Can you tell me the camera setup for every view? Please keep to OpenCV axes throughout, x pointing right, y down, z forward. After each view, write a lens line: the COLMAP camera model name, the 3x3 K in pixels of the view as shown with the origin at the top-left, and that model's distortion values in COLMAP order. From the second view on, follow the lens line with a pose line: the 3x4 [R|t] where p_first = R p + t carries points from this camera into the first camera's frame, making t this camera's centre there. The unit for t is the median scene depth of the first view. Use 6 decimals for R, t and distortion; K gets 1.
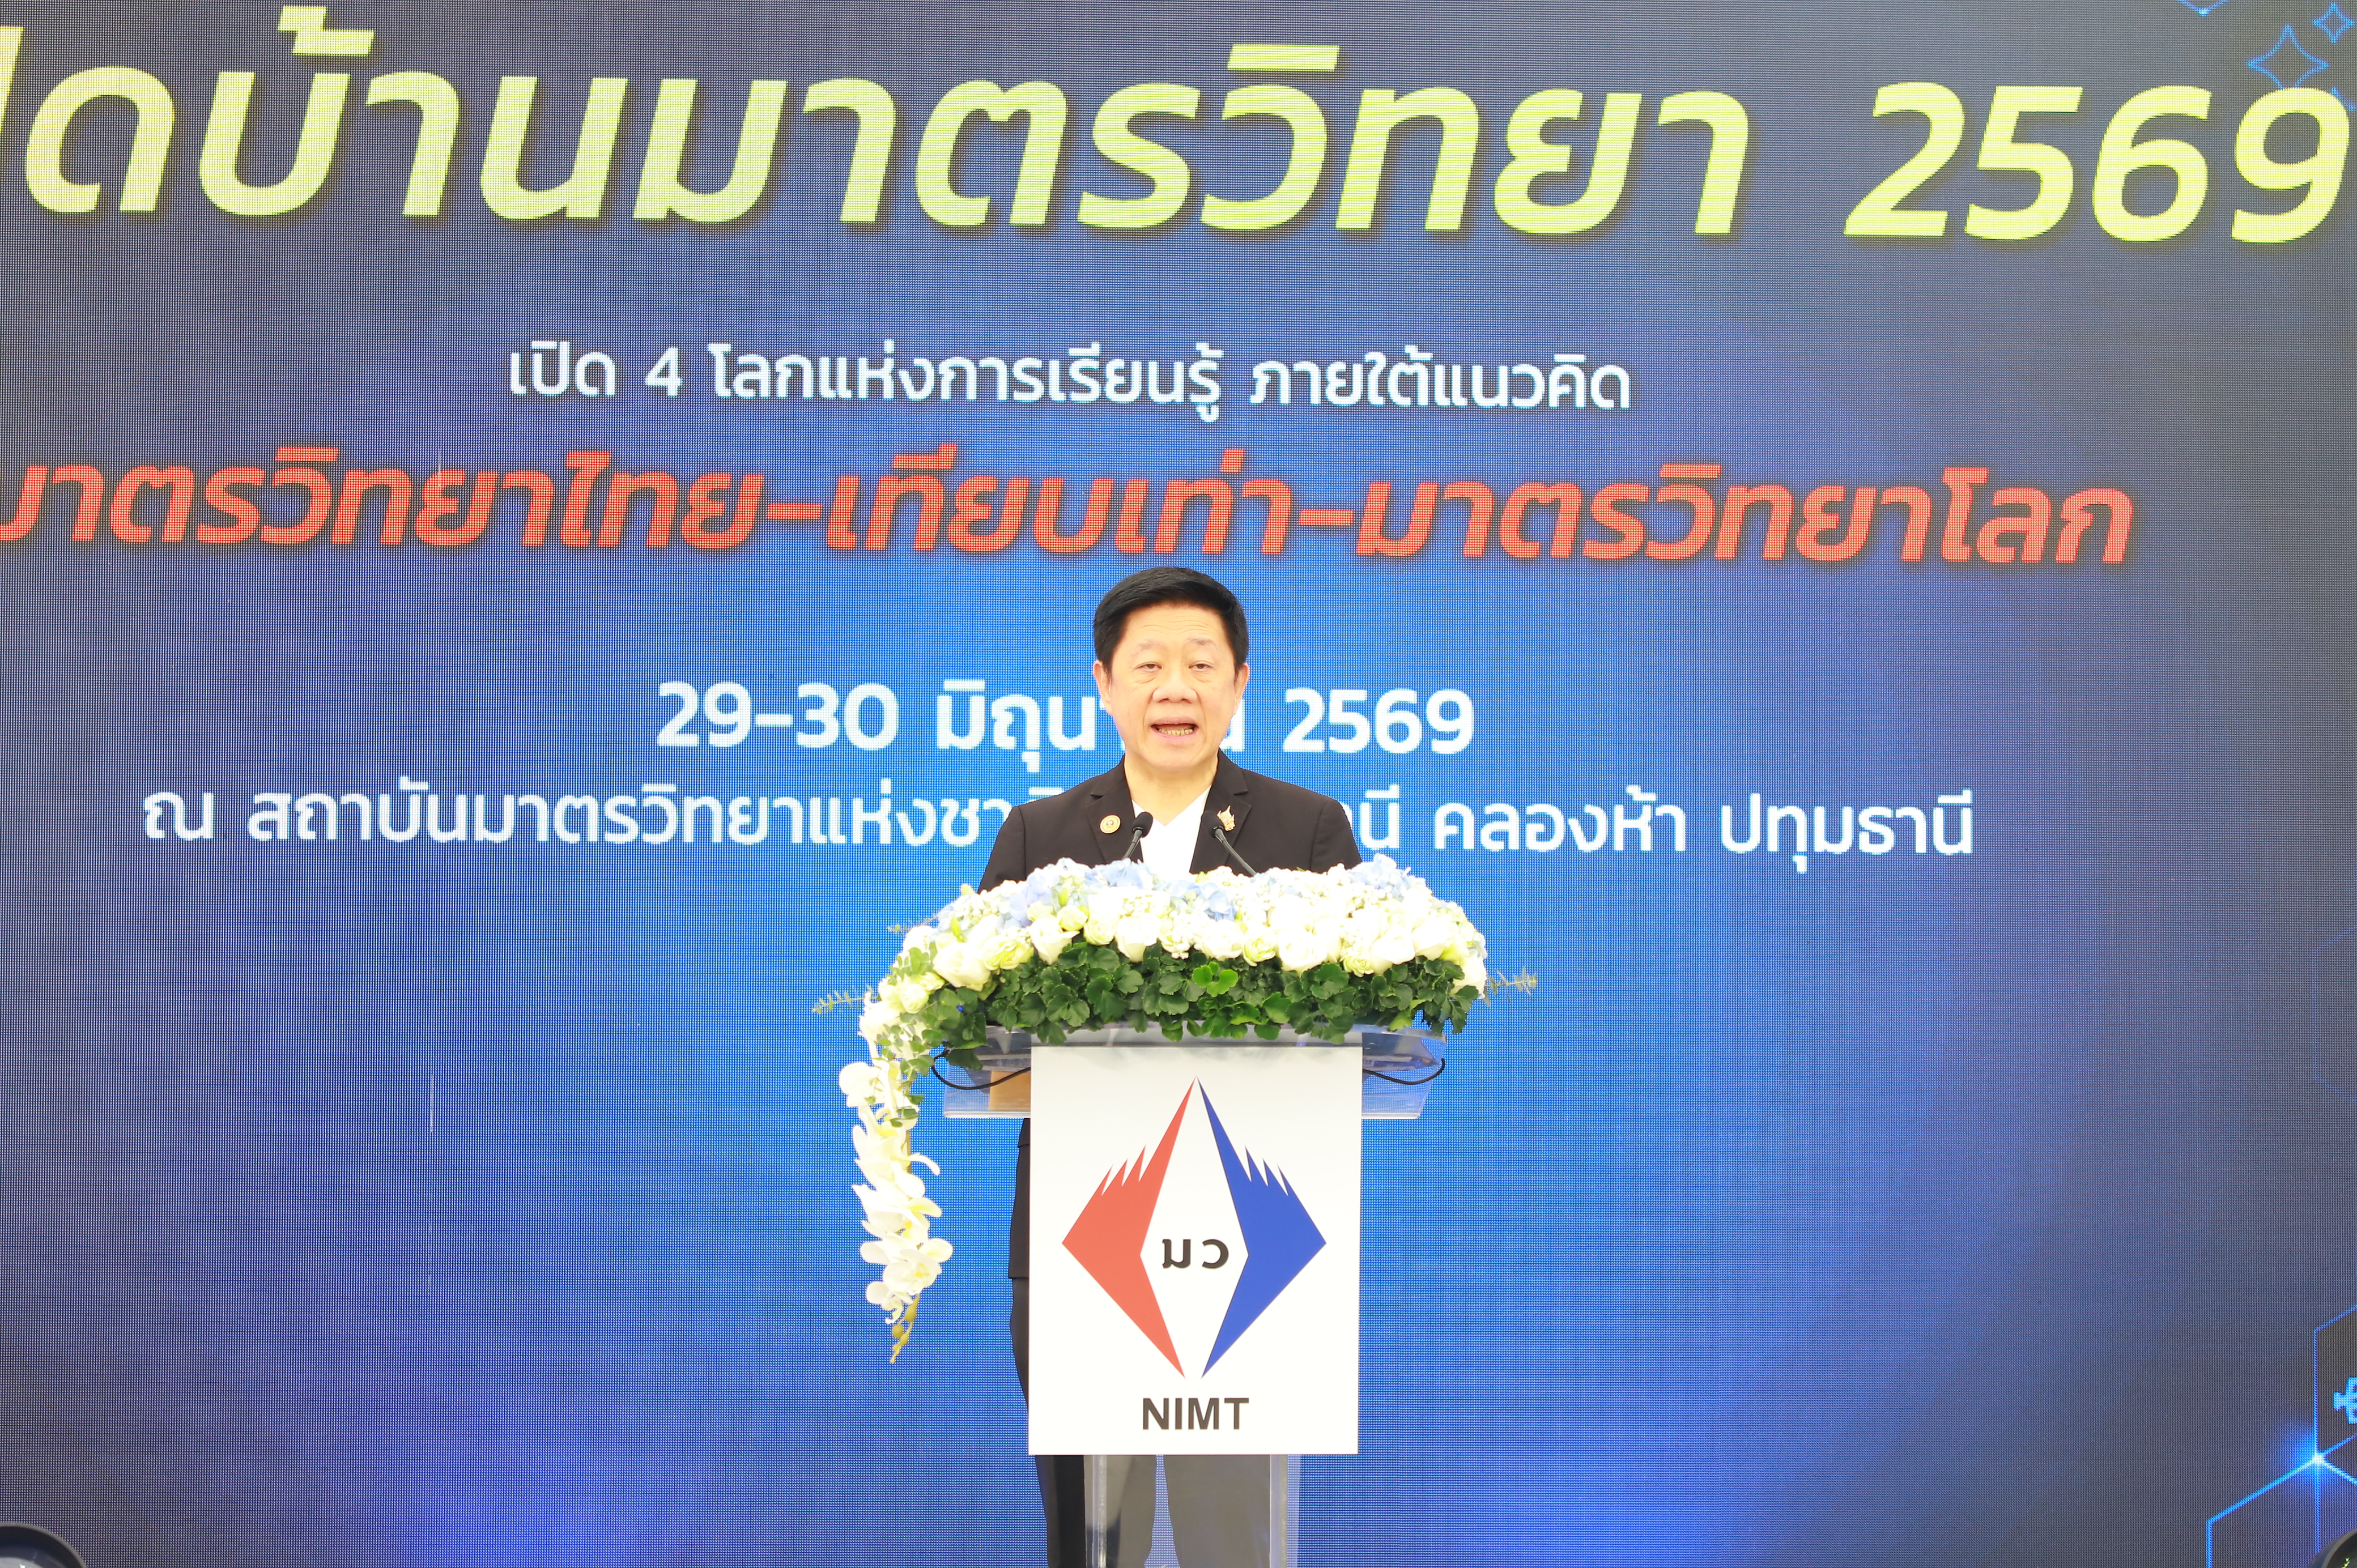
lens RADIAL K [[6899.7, 0, 1089.4], [0, 6899.7, 1023.0], [0, 0, 1]] dist [0.099191, 0.000000]
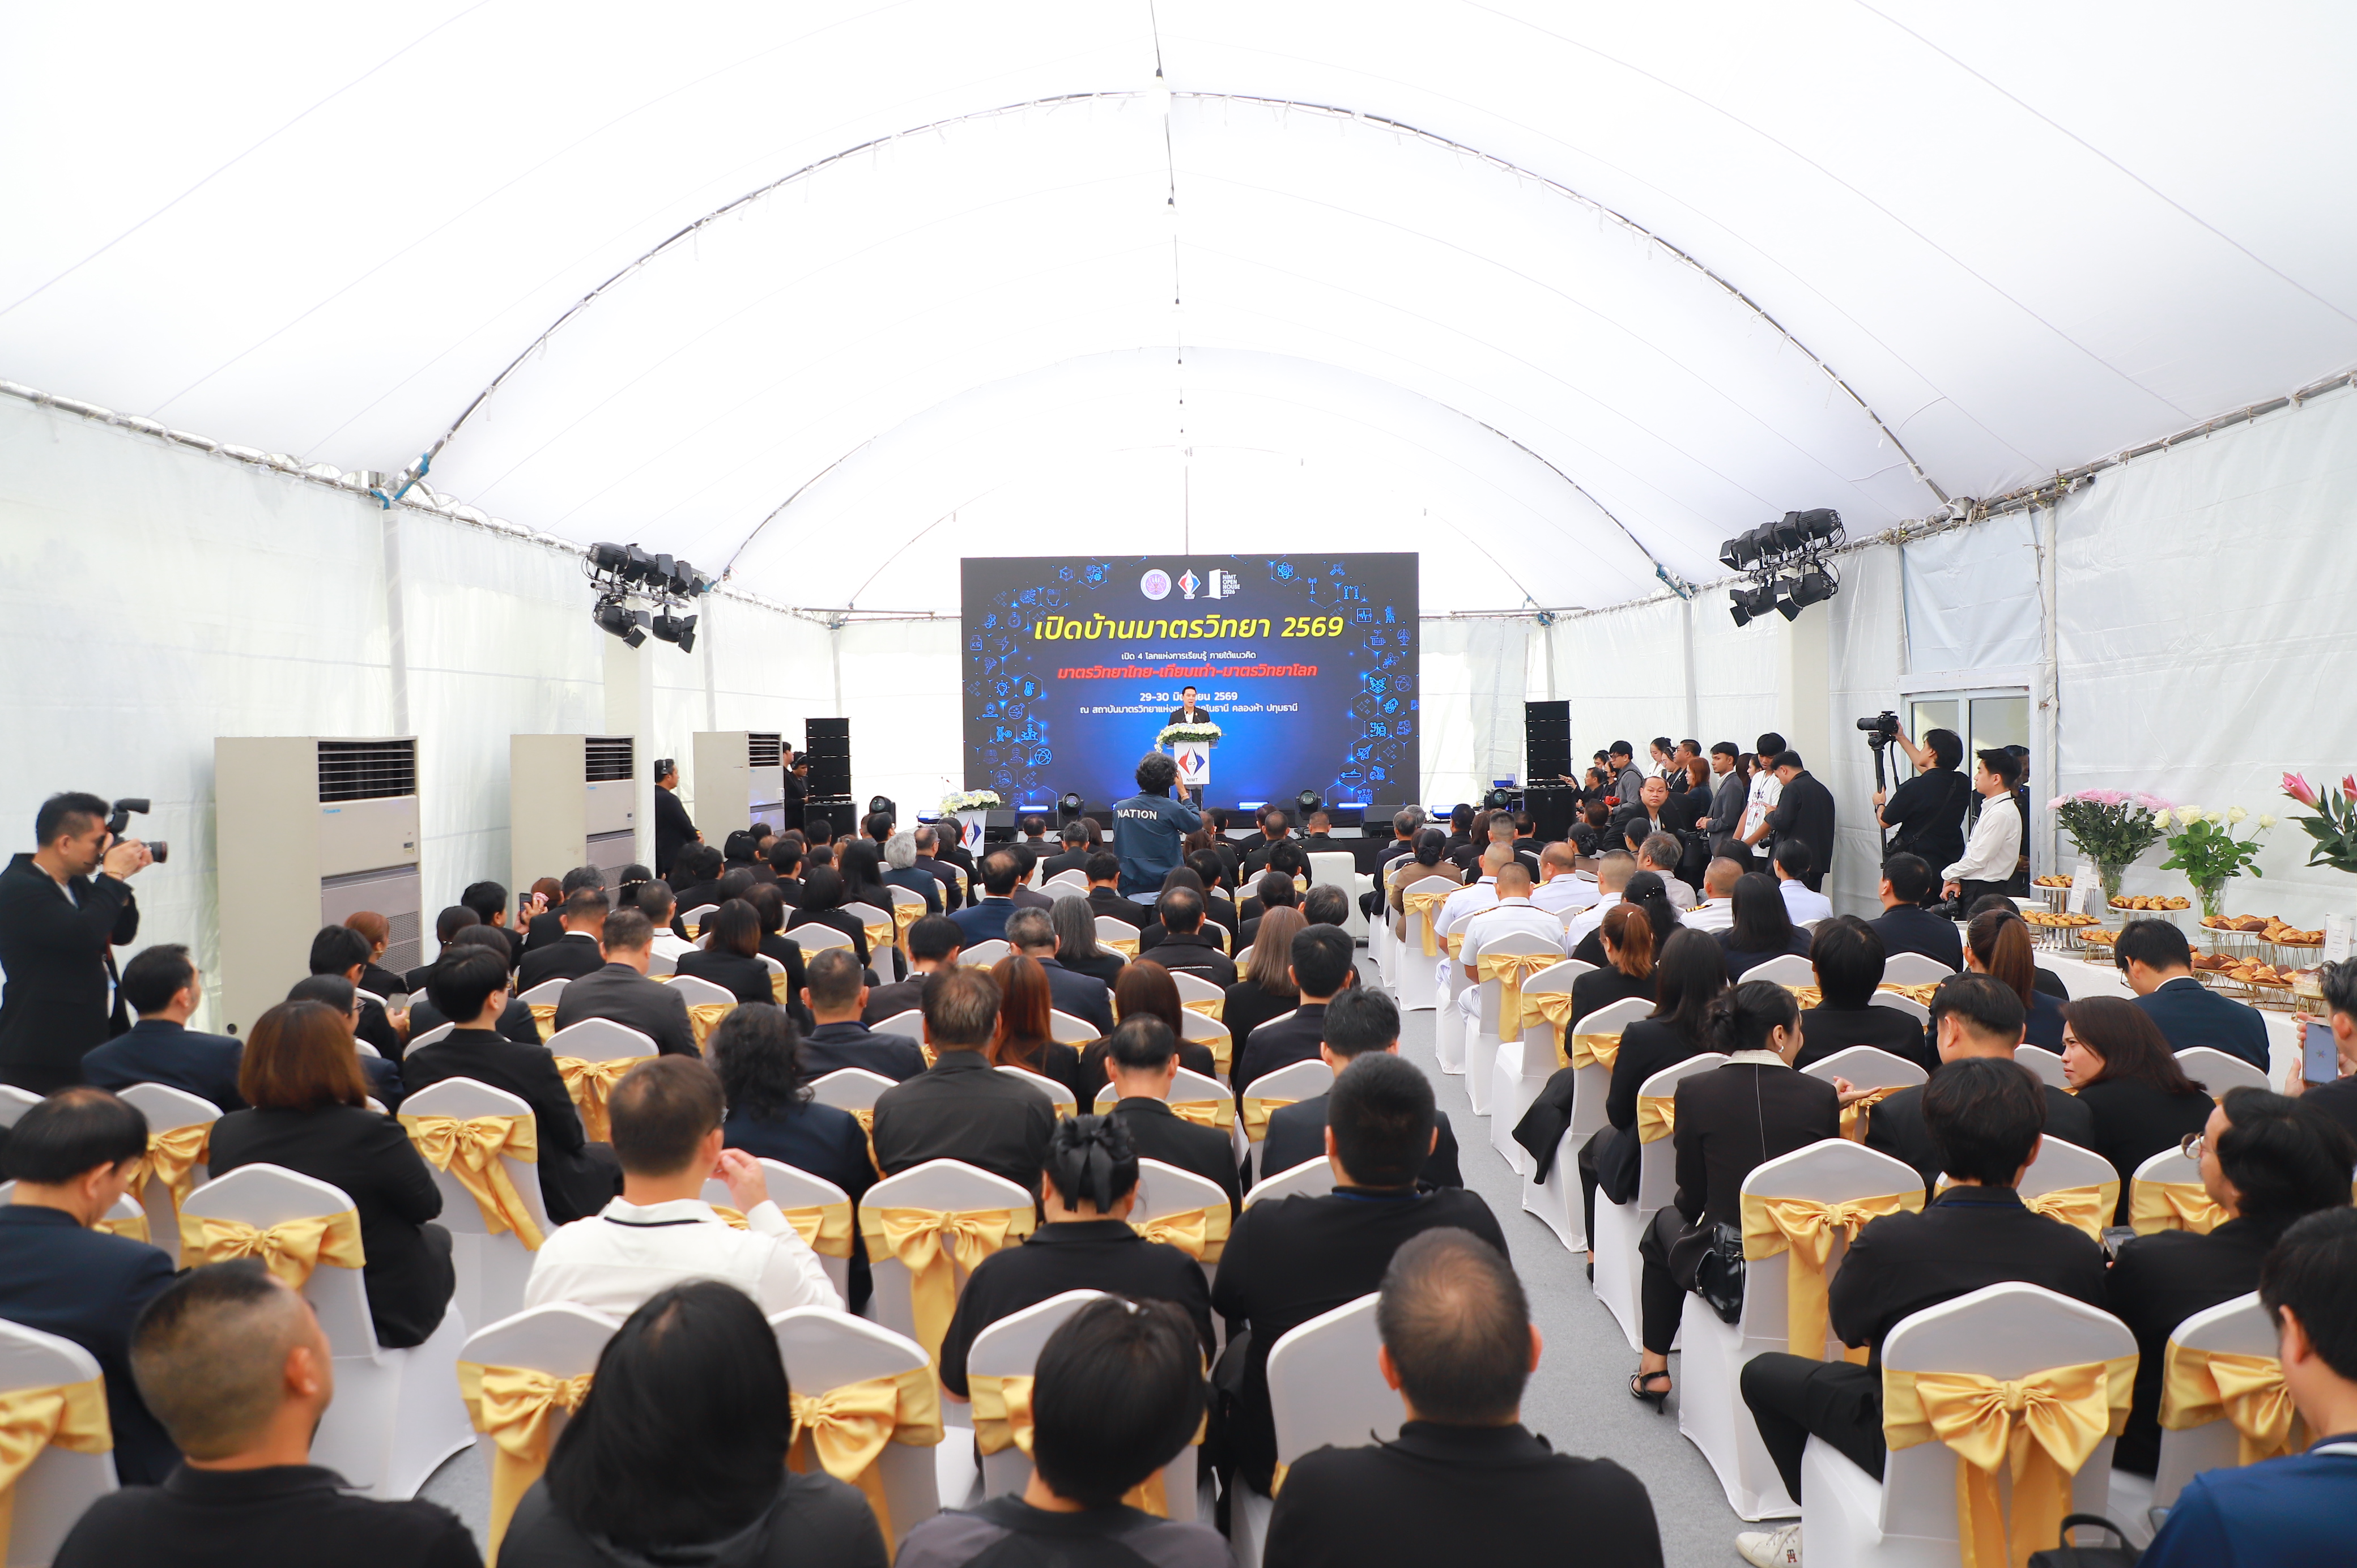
lens RADIAL K [[1566.7, 0, 1166.6], [0, 1566.7, 800.3], [0, 0, 1]] dist [0.013102, -0.000850]
pose [[0.997053, -0.013068, -0.075589, 0.112057], [0.018759, 0.997001, 0.075074, -0.061791], [0.074381, -0.076271, 0.994309, -0.902896]]
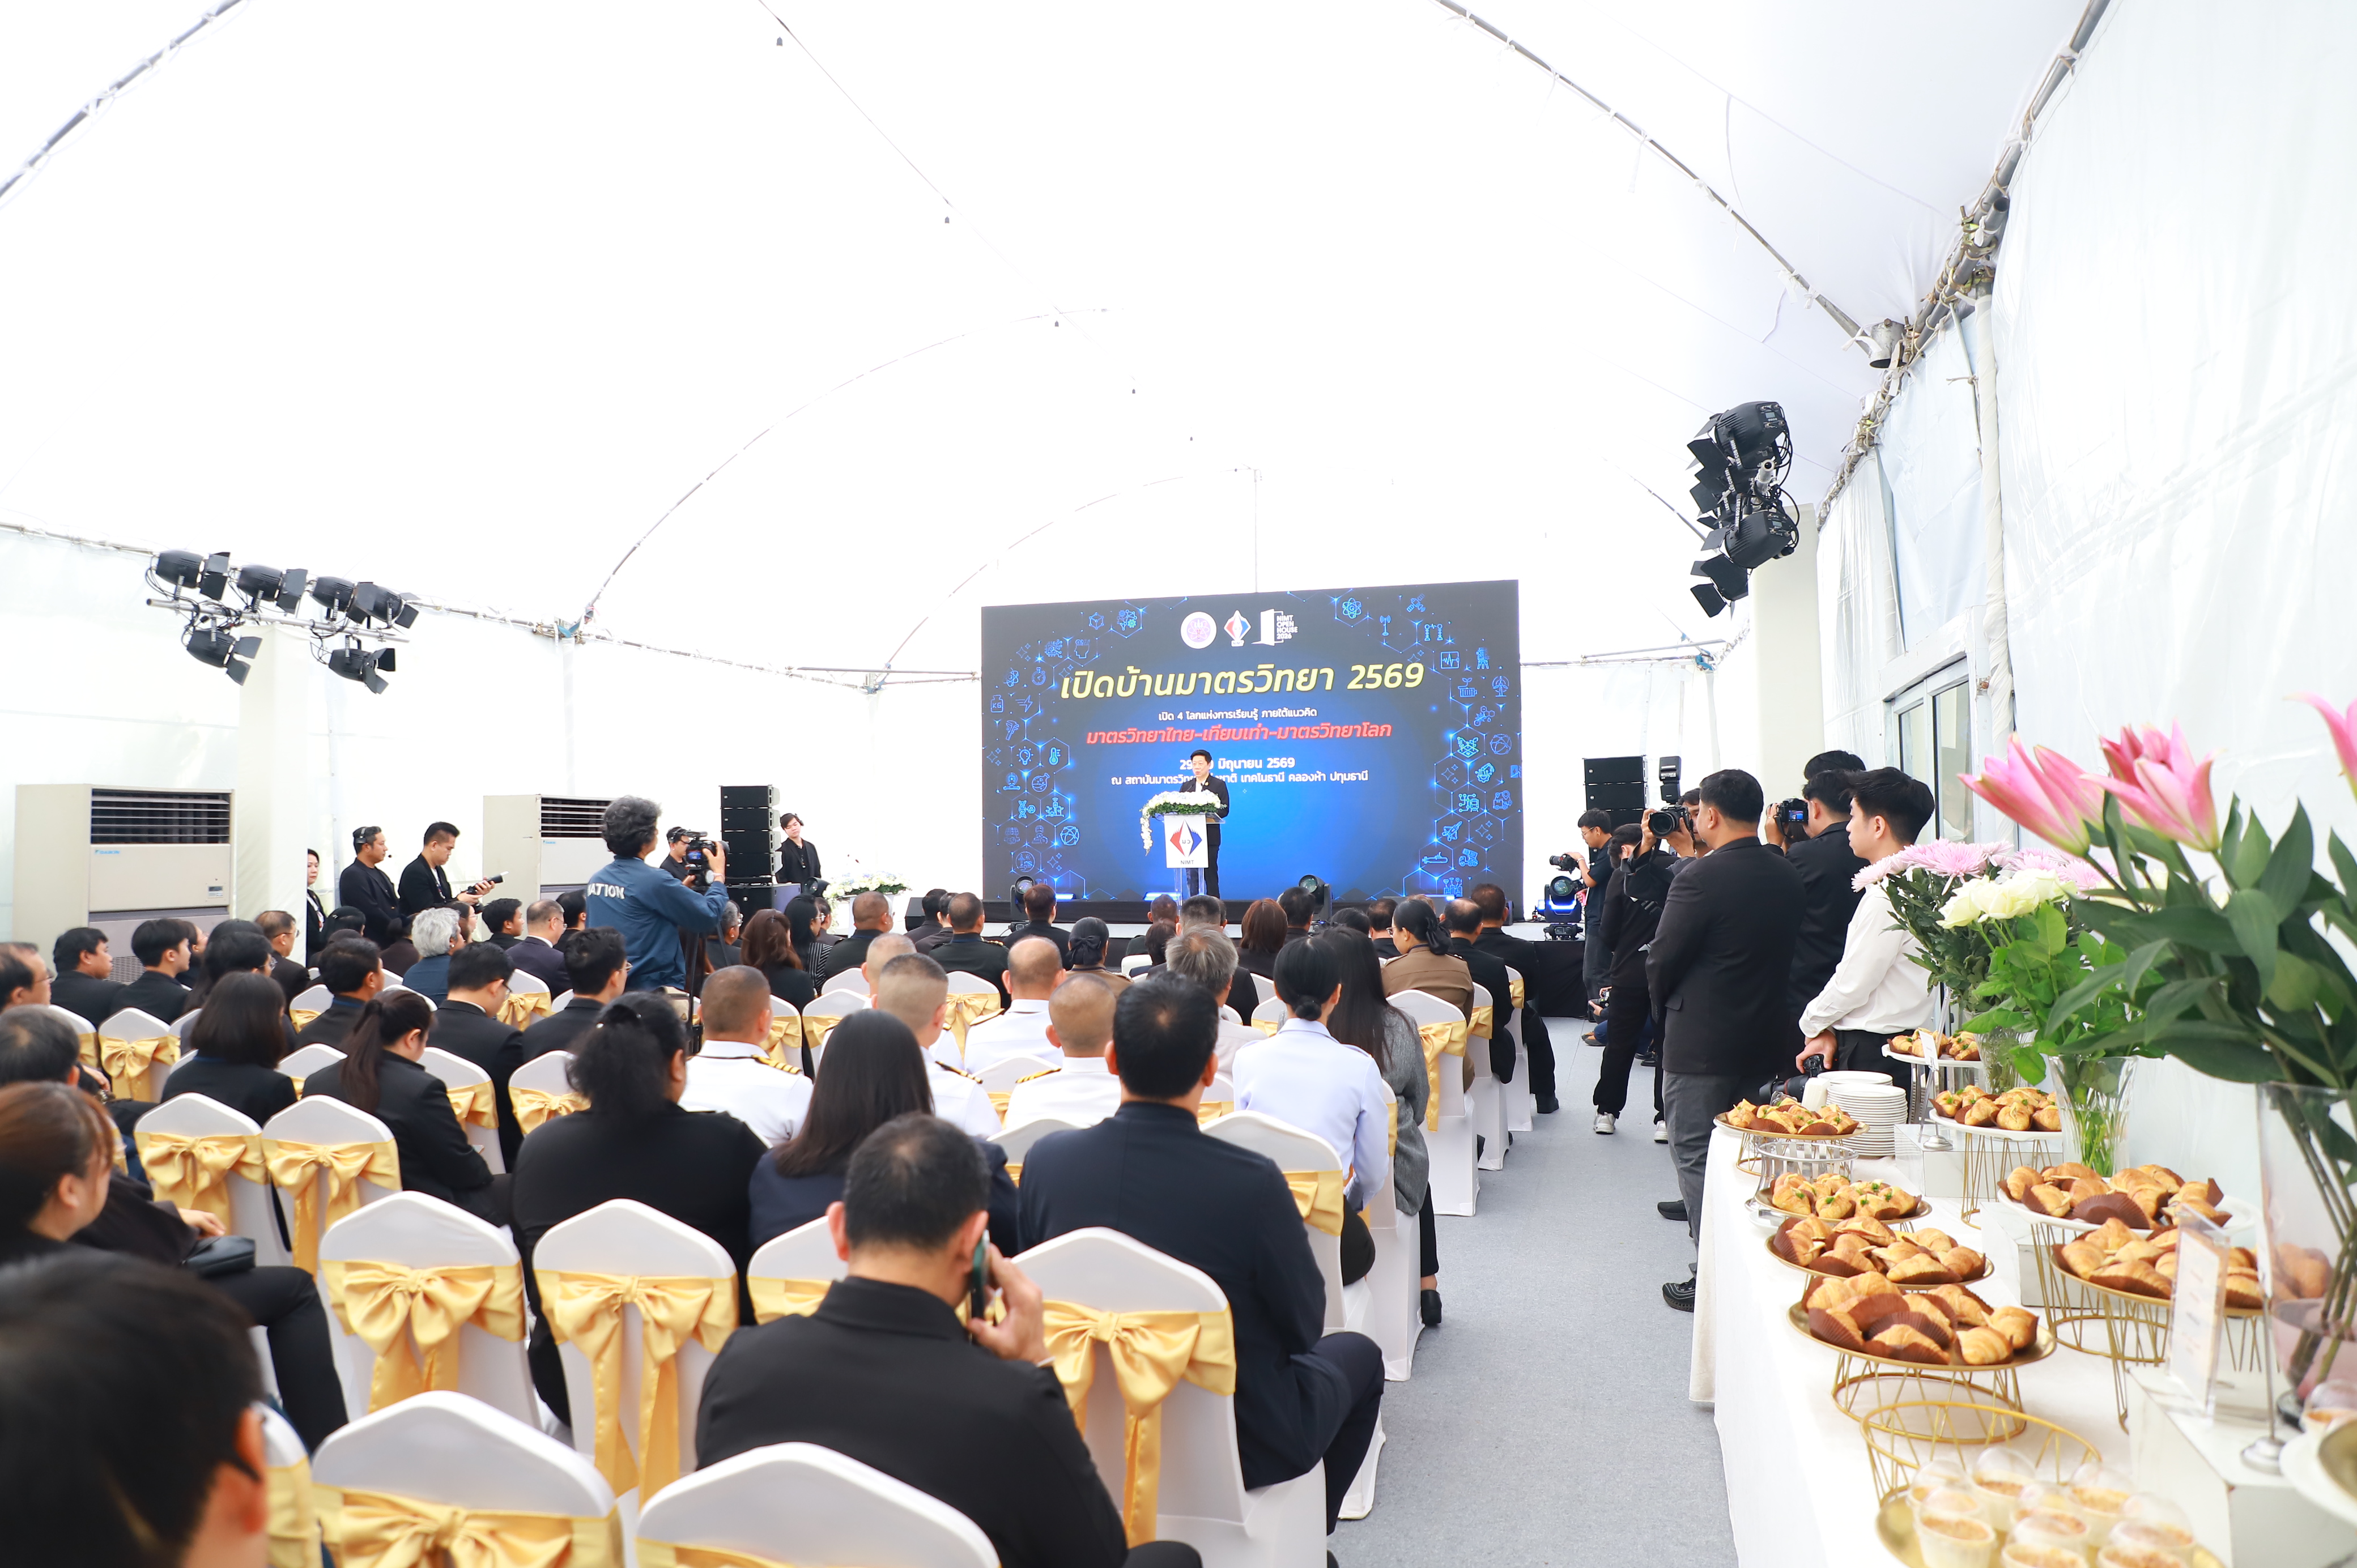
lens RADIAL K [[1566.7, 0, 1173.4], [0, 1566.7, 785.9], [0, 0, 1]] dist [0.013102, -0.000850]
pose [[0.948071, -0.024061, -0.317147, 0.433698], [0.024456, 0.999697, -0.002735, -0.018958], [0.317116, -0.005163, 0.948373, -0.509376]]
